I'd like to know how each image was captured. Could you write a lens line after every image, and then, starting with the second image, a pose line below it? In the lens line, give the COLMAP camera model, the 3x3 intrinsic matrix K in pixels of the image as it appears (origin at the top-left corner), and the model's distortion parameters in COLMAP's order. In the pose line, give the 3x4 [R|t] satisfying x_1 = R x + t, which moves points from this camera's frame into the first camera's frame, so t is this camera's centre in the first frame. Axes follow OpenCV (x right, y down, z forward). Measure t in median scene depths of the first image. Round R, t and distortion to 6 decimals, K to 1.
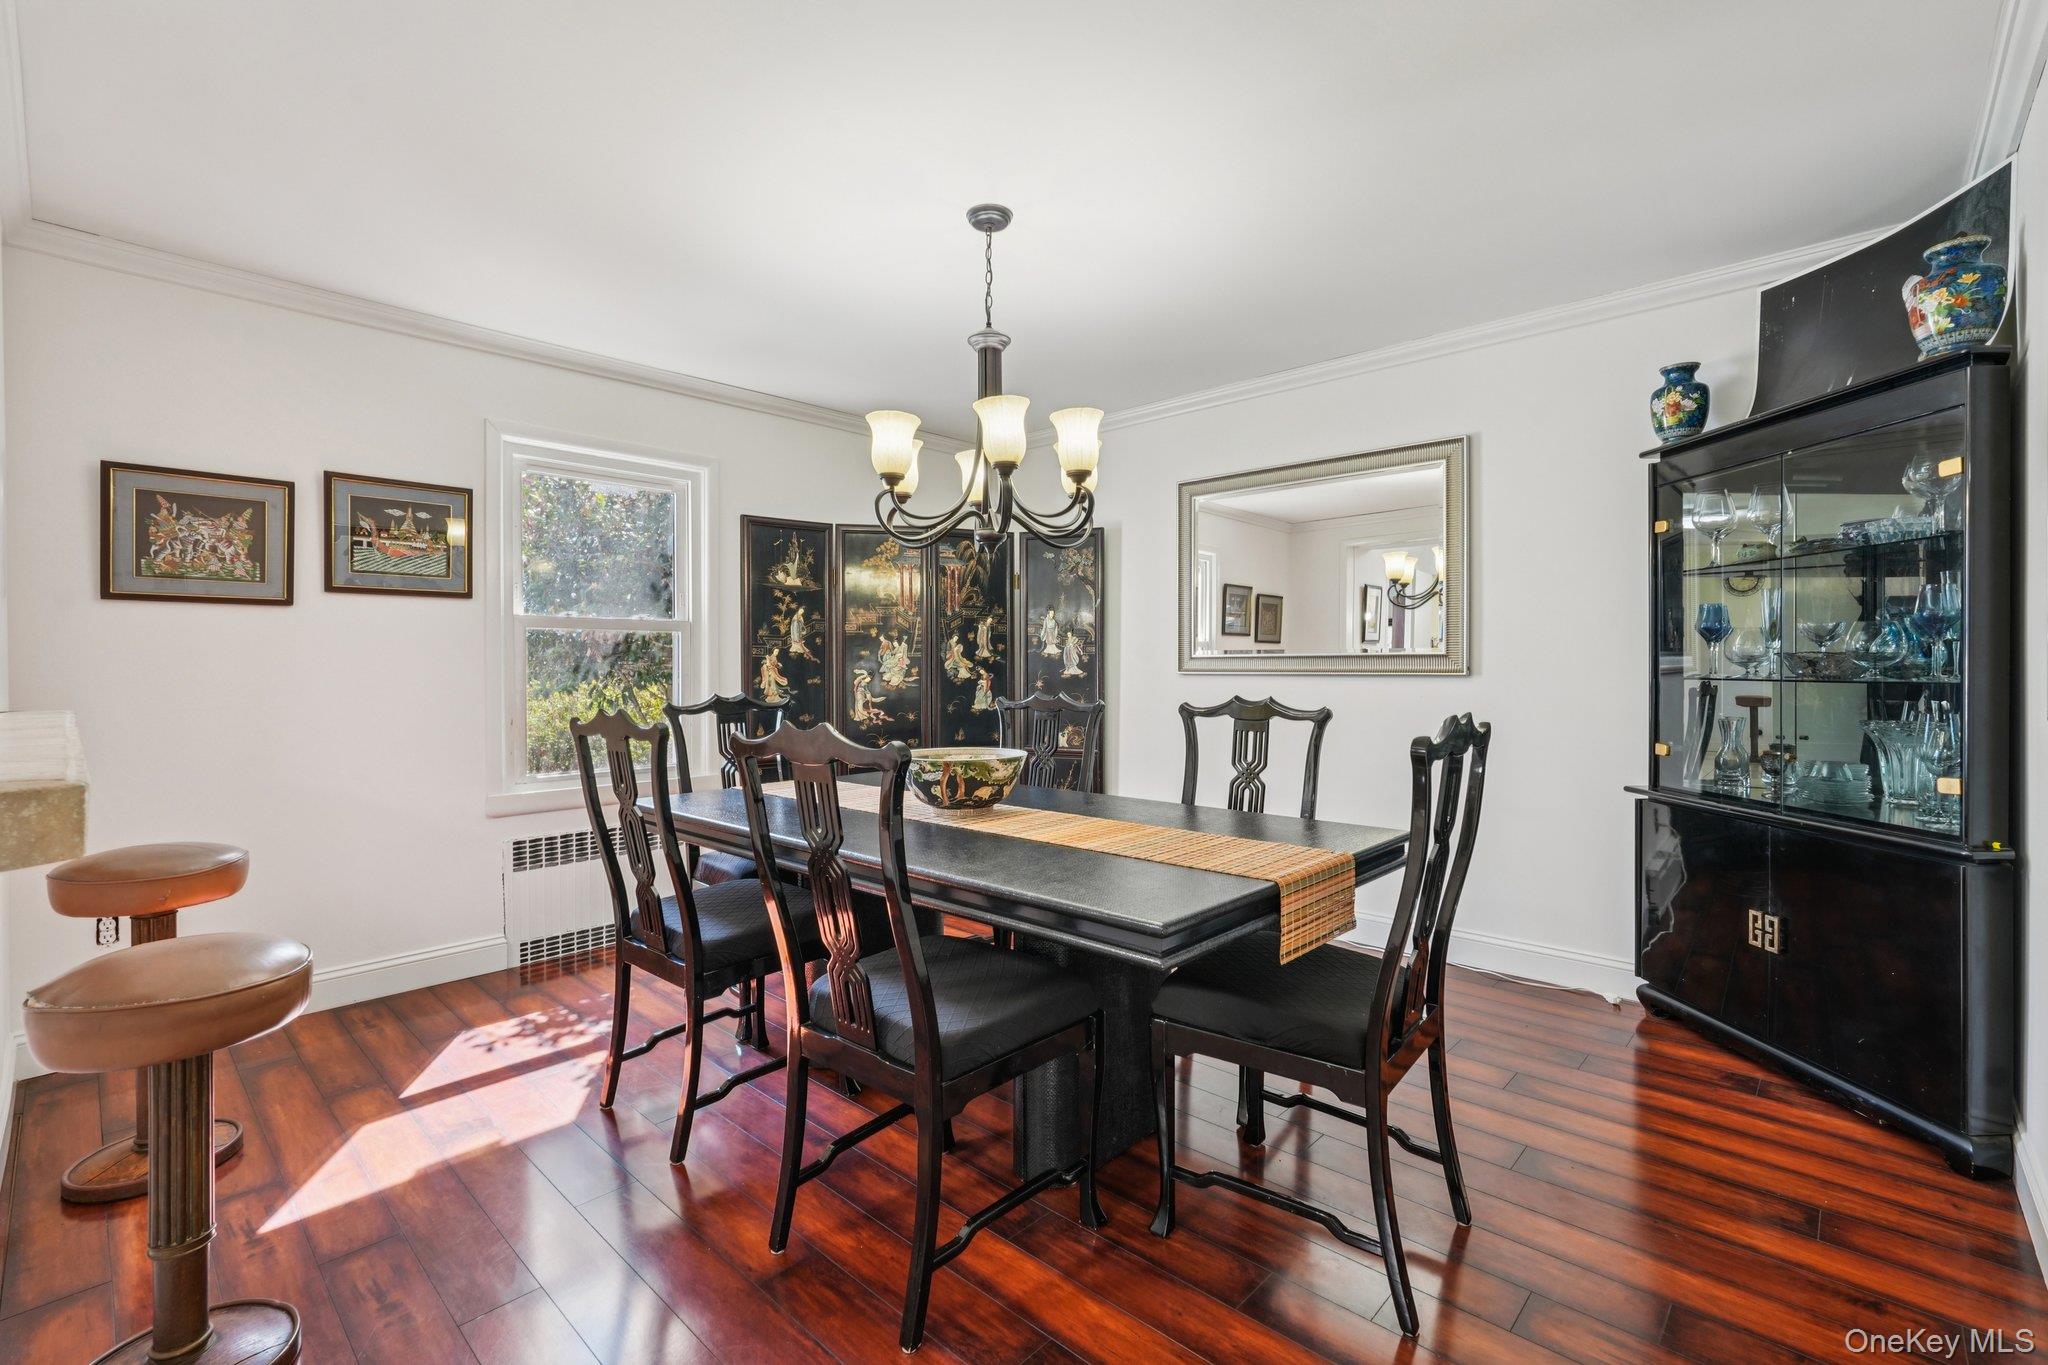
lens RADIAL K [[903.0, 0, 1027.0], [0, 903.0, 668.6], [0, 0, 1]] dist [-0.004054, -0.000837]
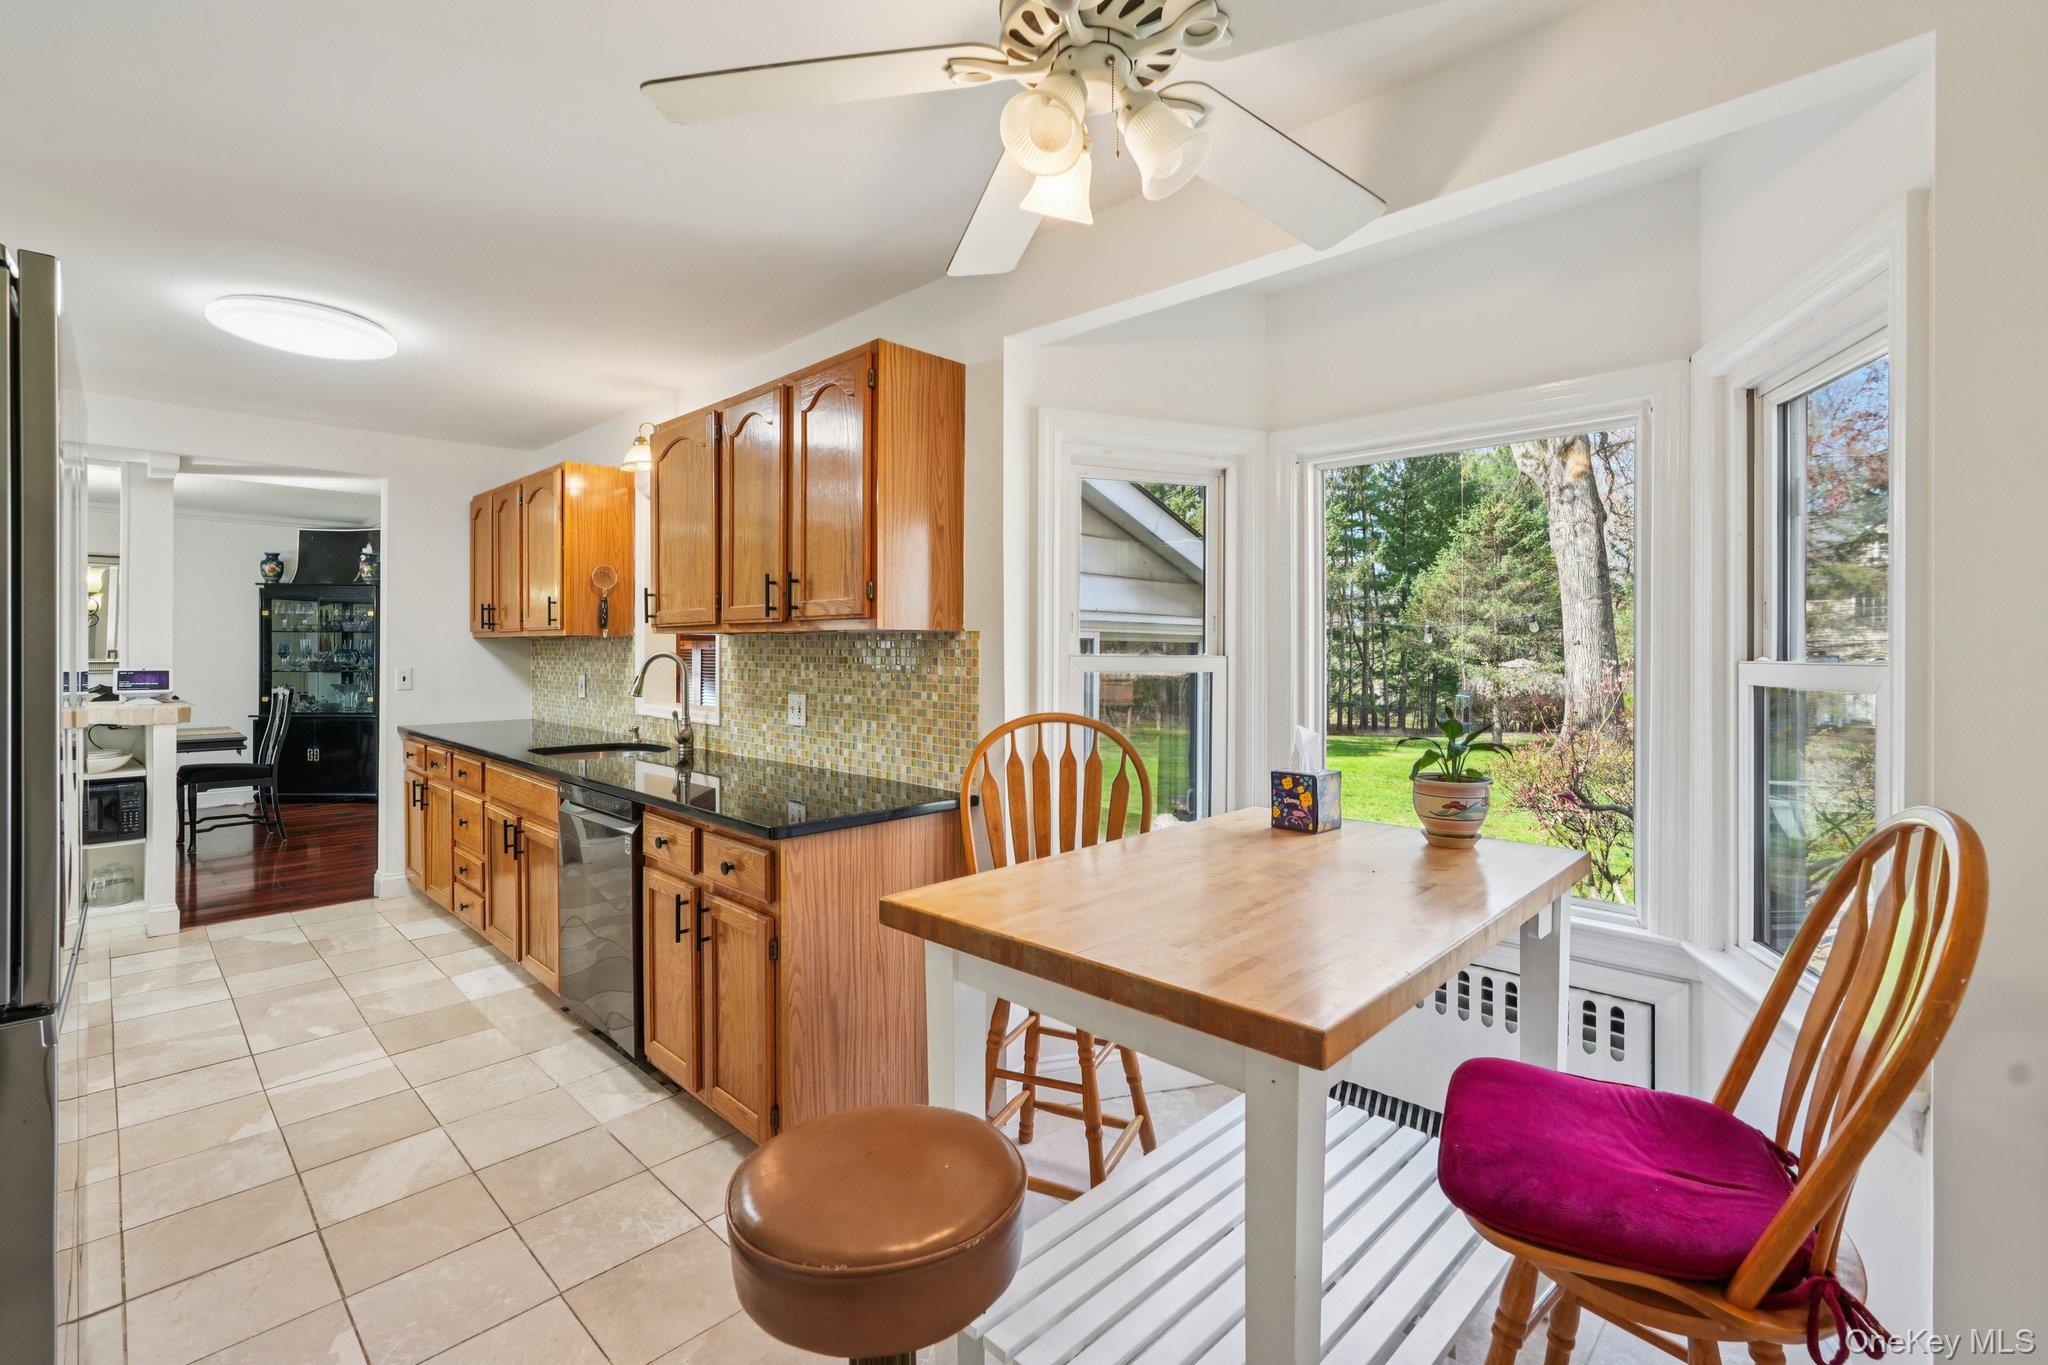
lens RADIAL K [[929.0, 0, 1026.6], [0, 929.0, 653.7], [0, 0, 1]] dist [-0.002103, -0.000092]
pose [[0.031564, -0.002838, 0.999498, -1.873389], [0.000249, 0.999996, 0.002832, -0.047327], [-0.999502, 0.000159, 0.031564, -1.259708]]
